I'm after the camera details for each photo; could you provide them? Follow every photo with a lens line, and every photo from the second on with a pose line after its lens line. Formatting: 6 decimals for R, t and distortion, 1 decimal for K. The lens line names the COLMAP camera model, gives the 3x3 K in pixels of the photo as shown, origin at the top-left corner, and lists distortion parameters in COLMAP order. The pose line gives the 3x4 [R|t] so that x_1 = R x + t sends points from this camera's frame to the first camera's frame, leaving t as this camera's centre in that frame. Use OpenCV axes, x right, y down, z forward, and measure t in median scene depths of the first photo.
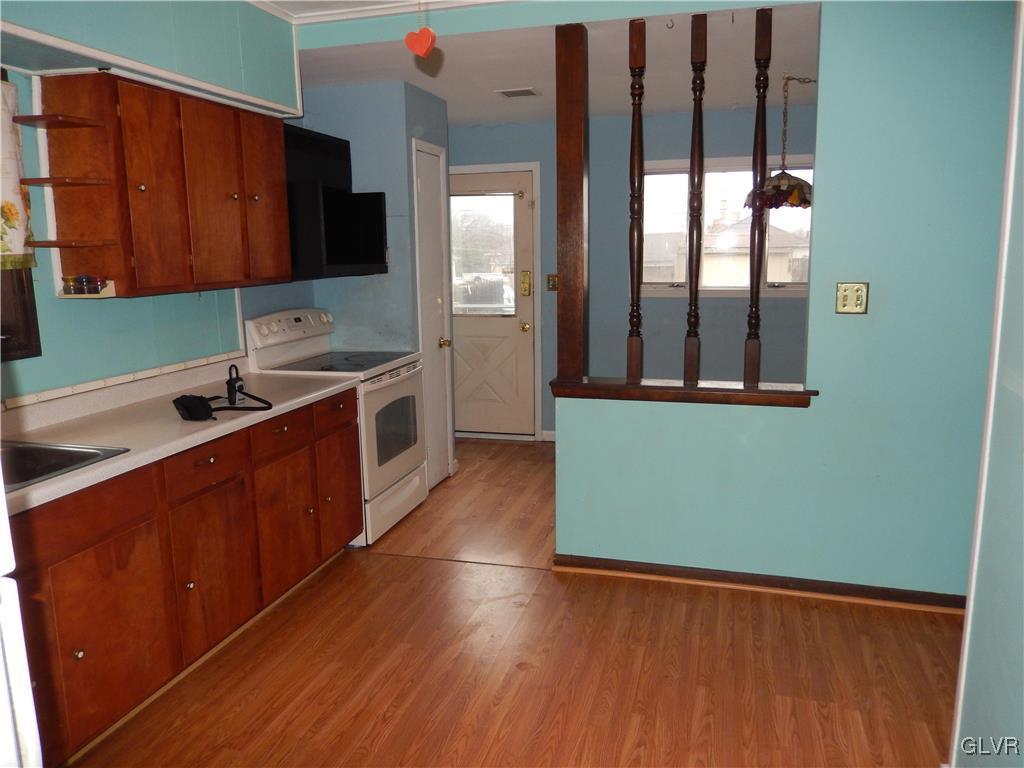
lens RADIAL K [[761.6, 0, 512.0], [0, 761.6, 384.0], [0, 0, 1]] dist [-0.005109, -0.001730]
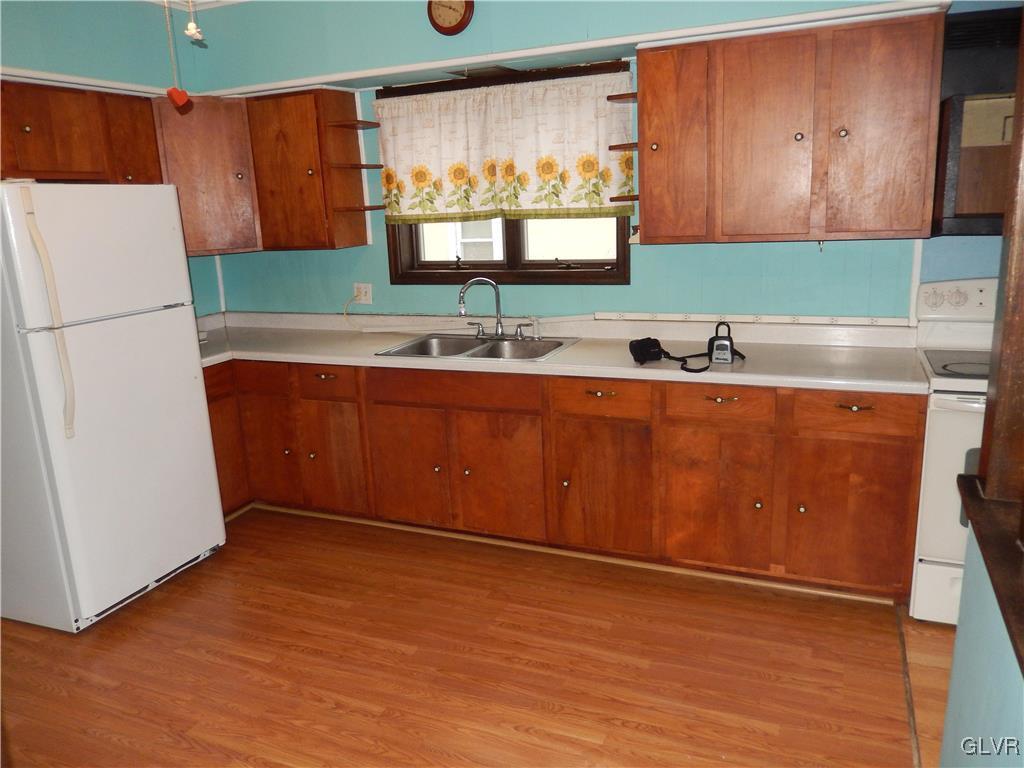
lens RADIAL K [[761.6, 0, 512.0], [0, 761.6, 384.0], [0, 0, 1]] dist [-0.005109, -0.001730]
pose [[-0.122622, 0.244972, -0.961745, 0.693990], [-0.133016, 0.956258, 0.260534, -0.188287], [0.983499, 0.159875, -0.084673, 0.933331]]
